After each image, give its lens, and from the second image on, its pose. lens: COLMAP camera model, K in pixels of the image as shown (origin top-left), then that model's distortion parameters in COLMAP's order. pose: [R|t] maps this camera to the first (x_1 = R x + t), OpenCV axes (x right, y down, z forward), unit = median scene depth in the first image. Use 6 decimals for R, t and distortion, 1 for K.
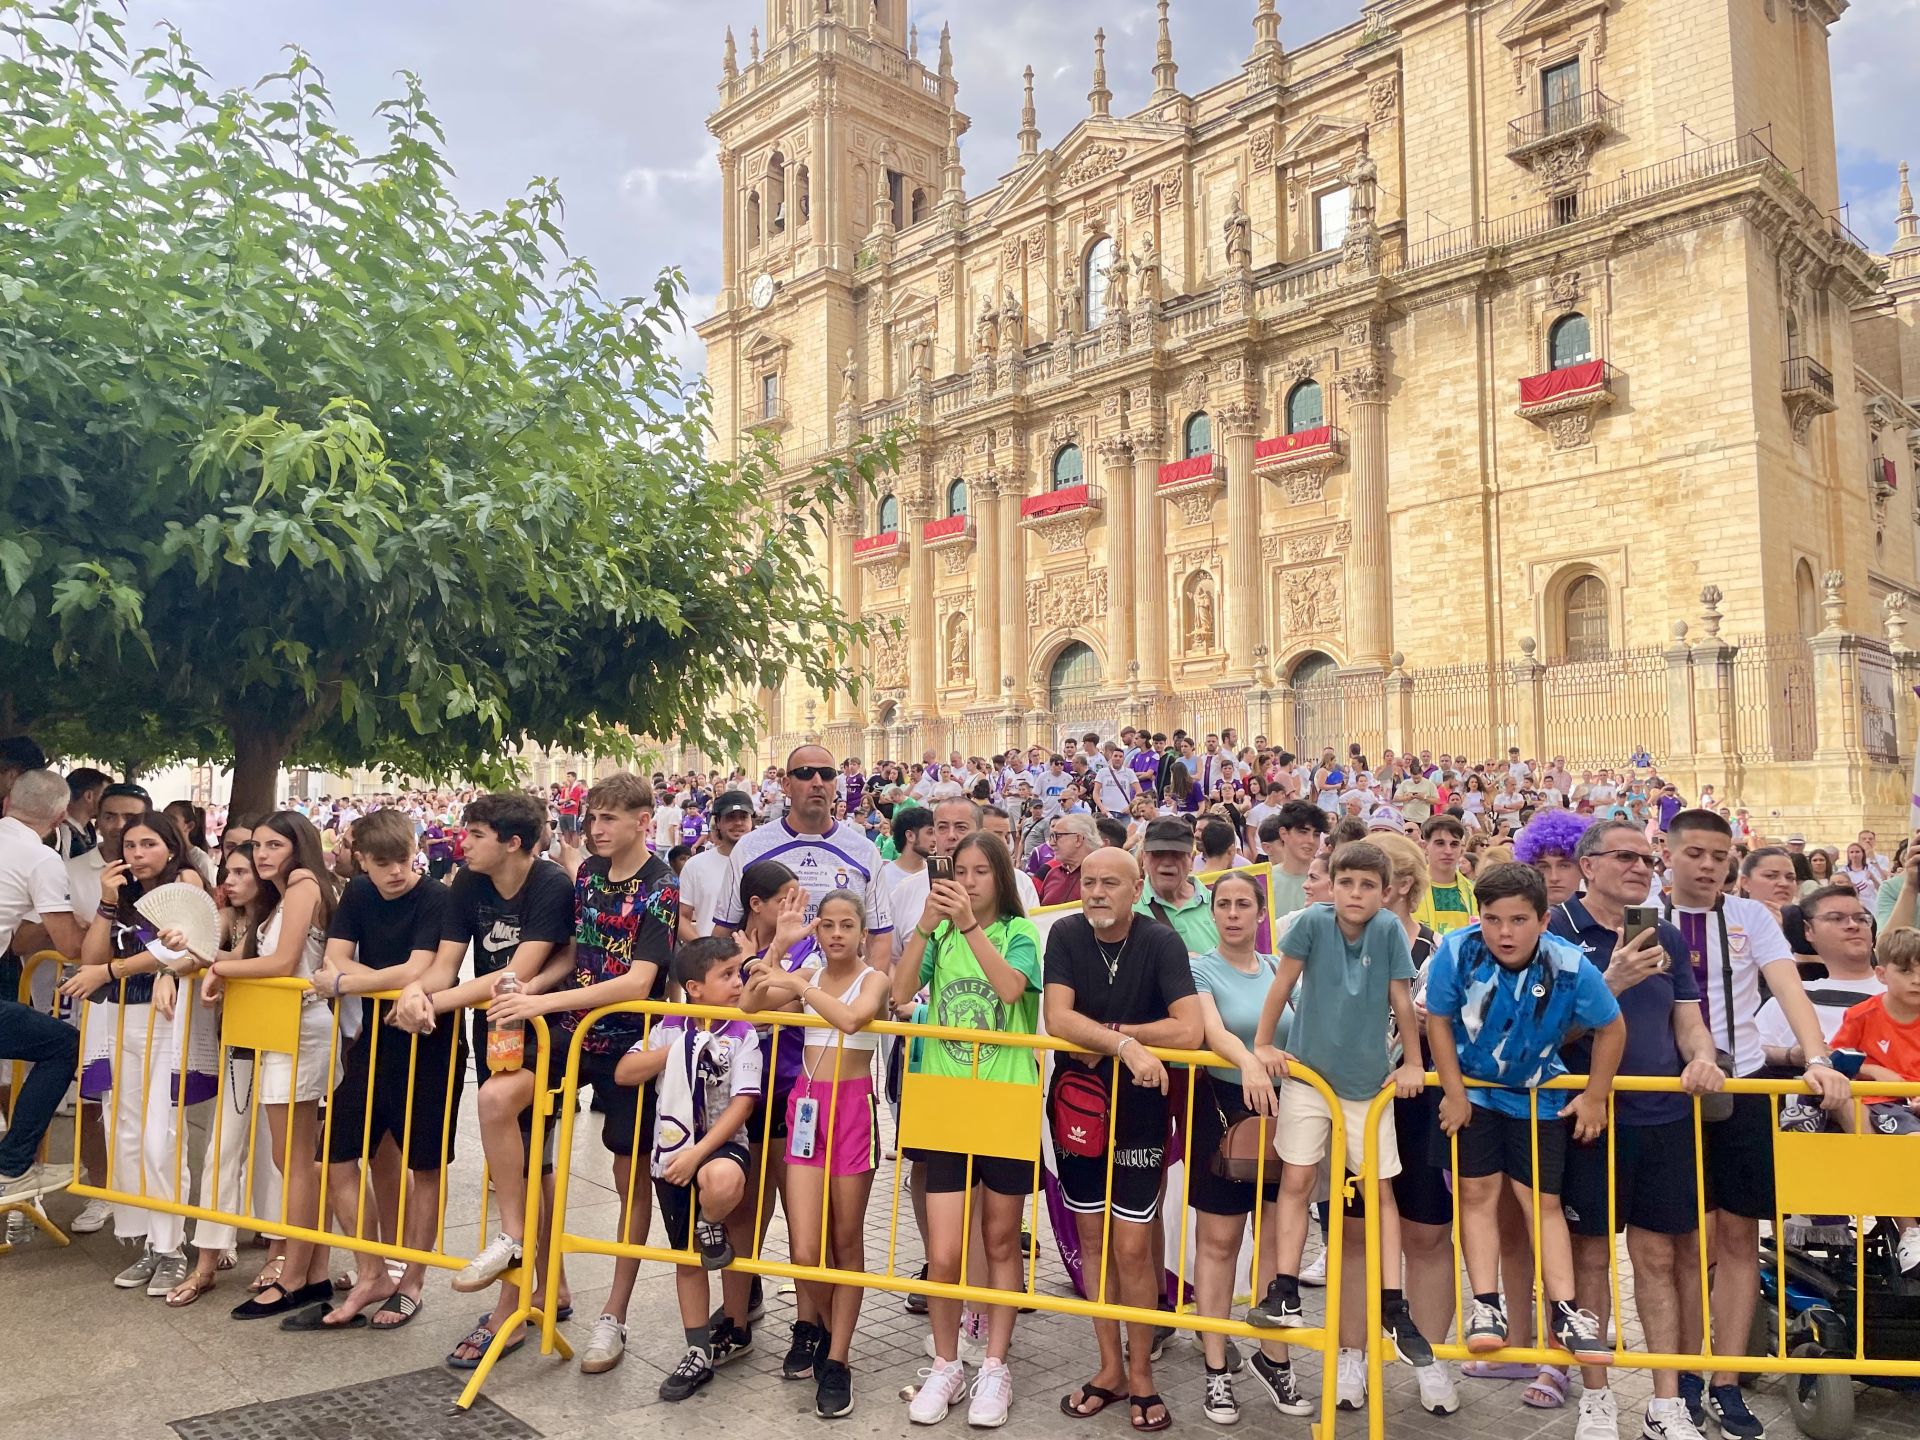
lens RADIAL K [[1453.4, 0, 951.6], [0, 1453.4, 735.2], [0, 0, 1]] dist [0.105559, -0.144955]
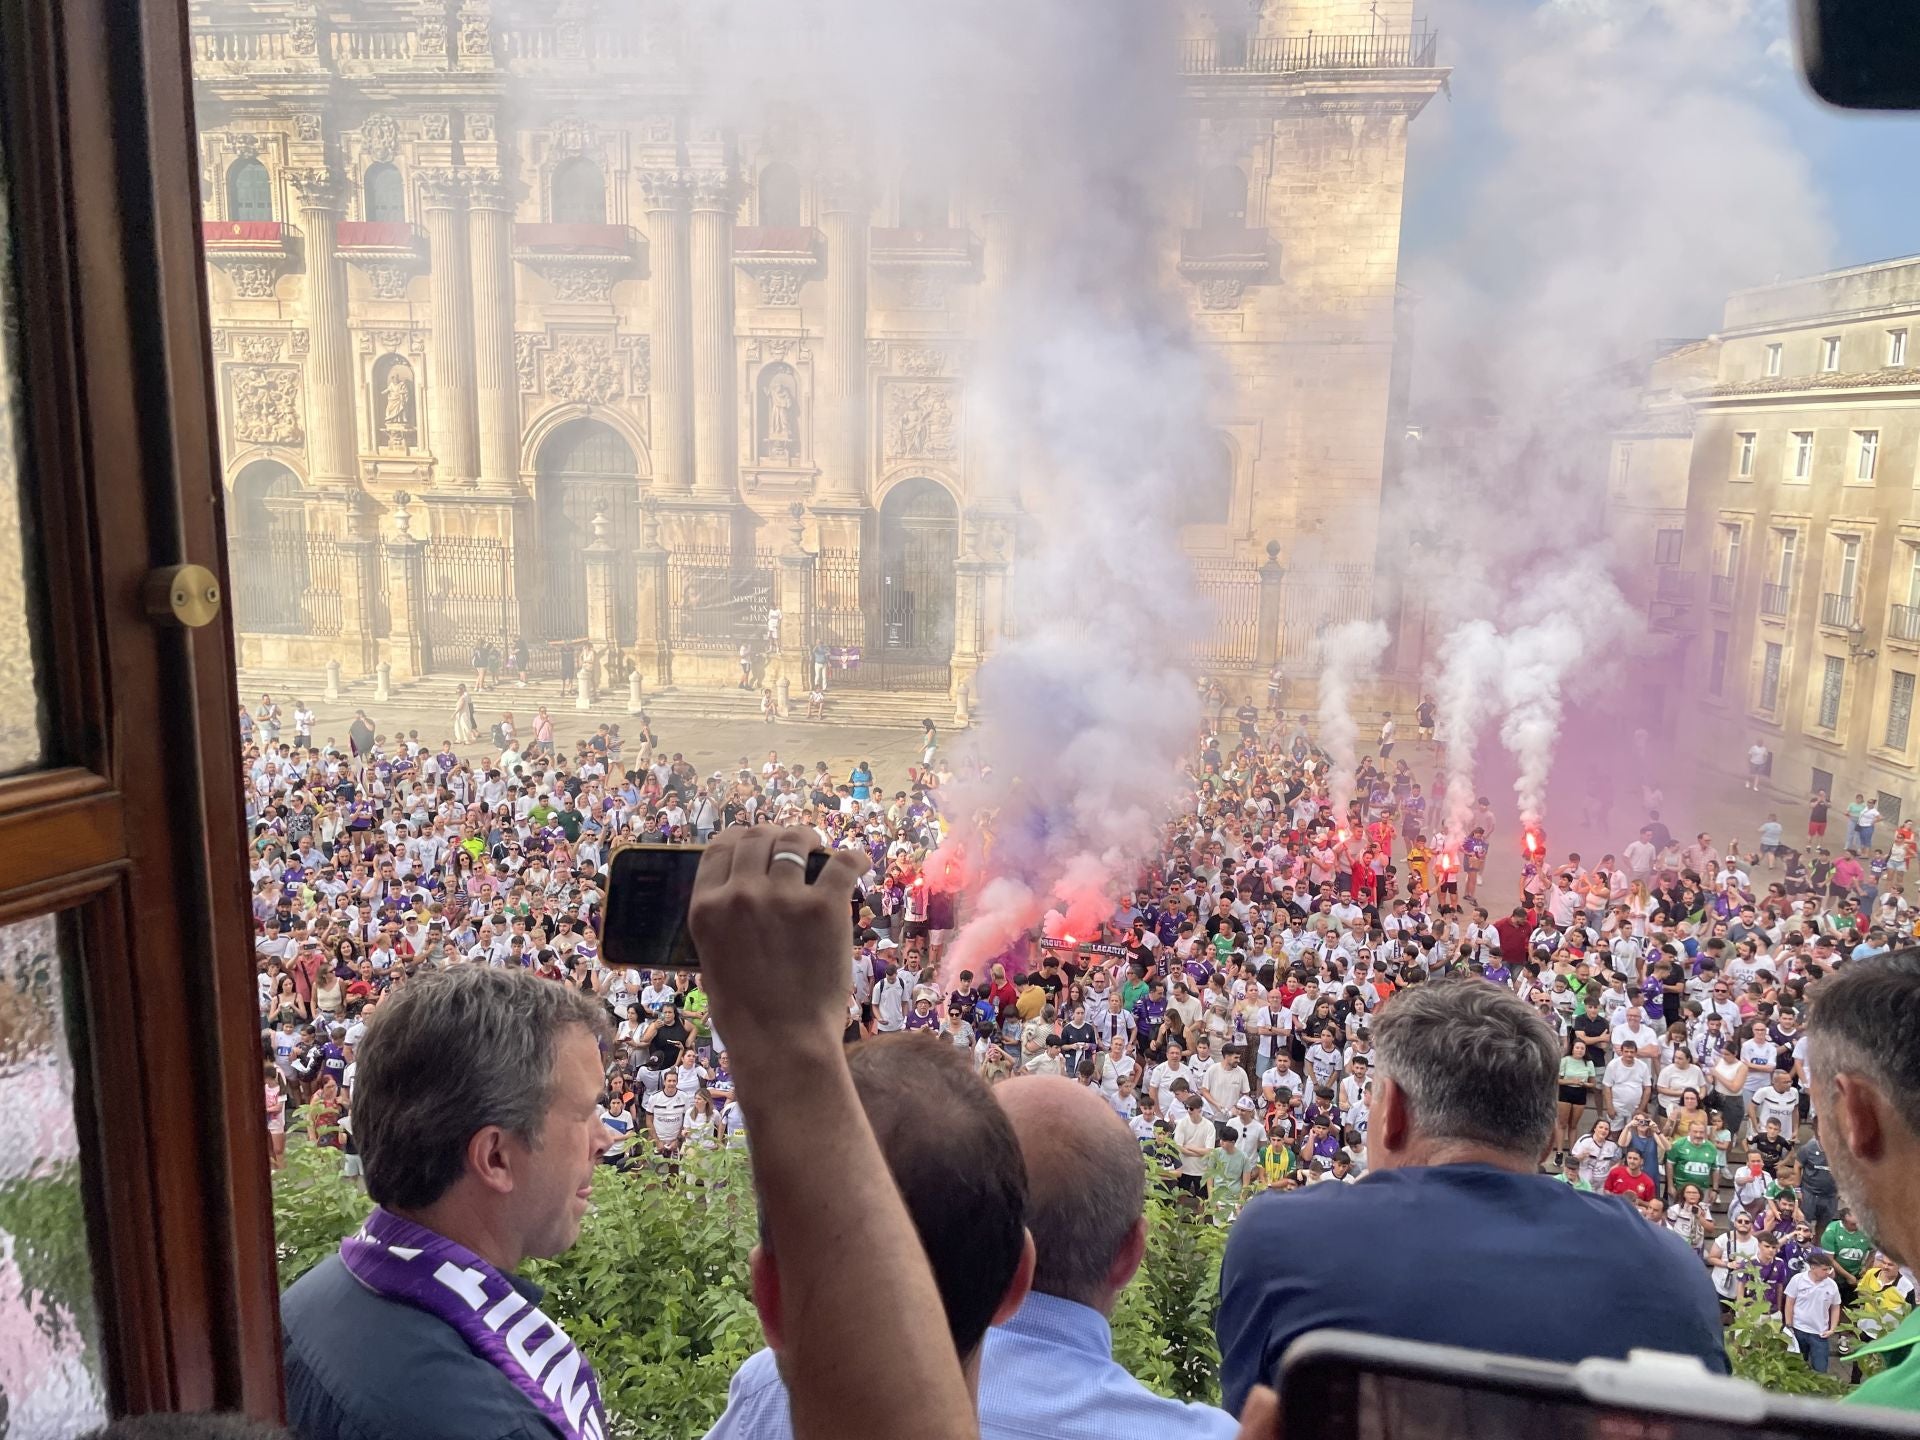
lens RADIAL K [[1445.3, 0, 959.1], [0, 1445.3, 706.2], [0, 0, 1]] dist [0.084254, -0.111649]
pose [[0.777864, -0.085449, 0.622596, -0.329457], [-0.074786, 0.971086, 0.226715, -0.131653], [-0.623967, -0.222915, 0.748982, 0.279182]]
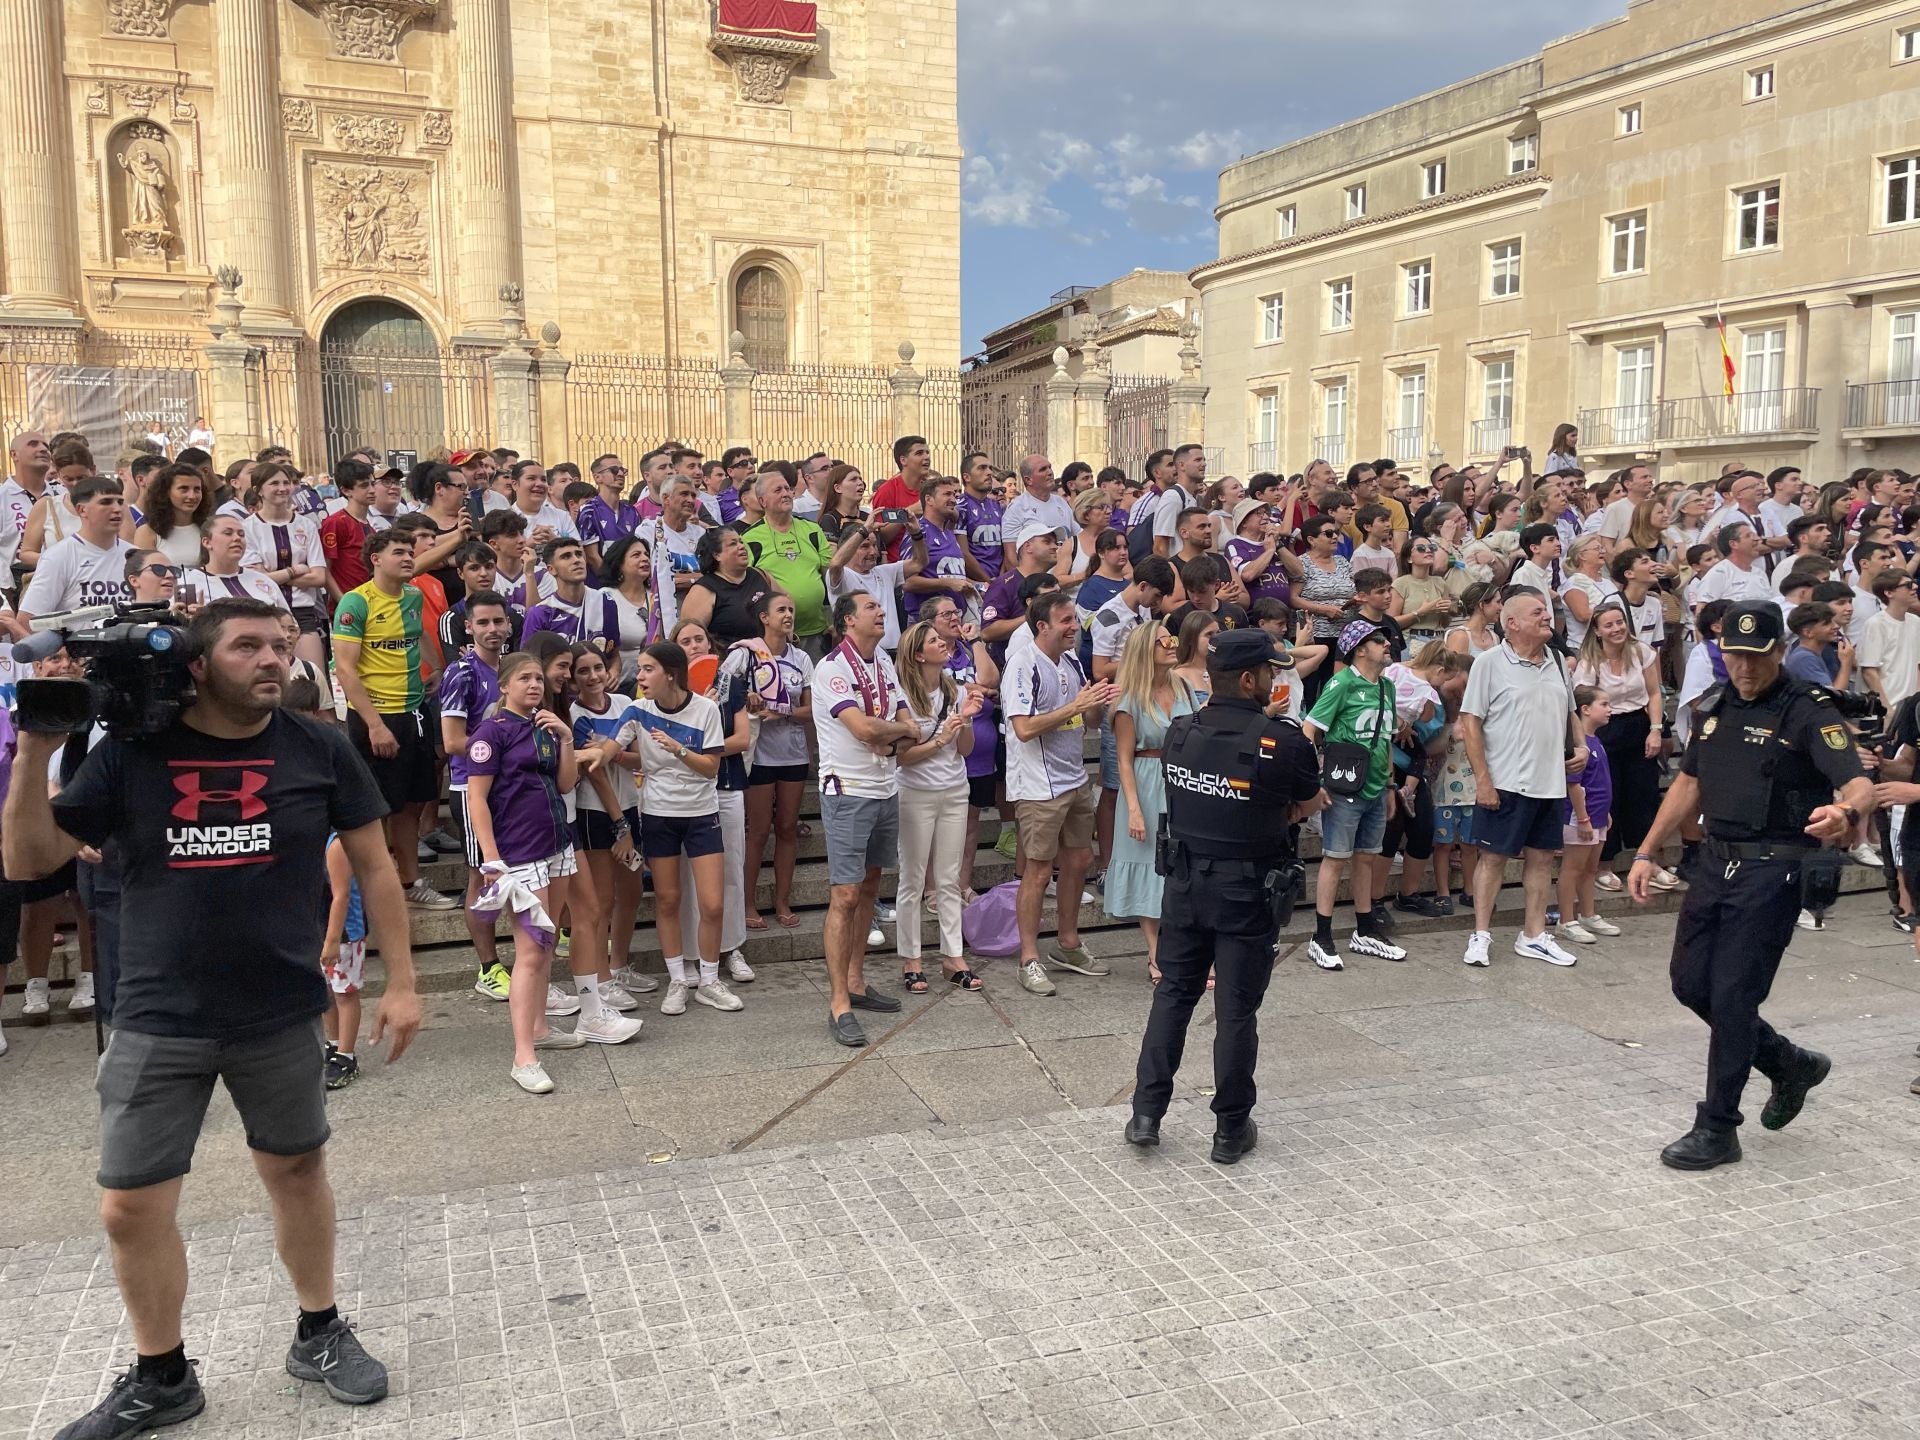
lens RADIAL K [[1445.3, 0, 959.1], [0, 1445.3, 706.2], [0, 0, 1]] dist [0.084254, -0.111649]
pose [[0.396772, -0.094670, 0.913022, -0.287095], [-0.067744, 0.988935, 0.131981, 0.021274], [-0.915414, -0.114219, 0.385968, 0.498244]]
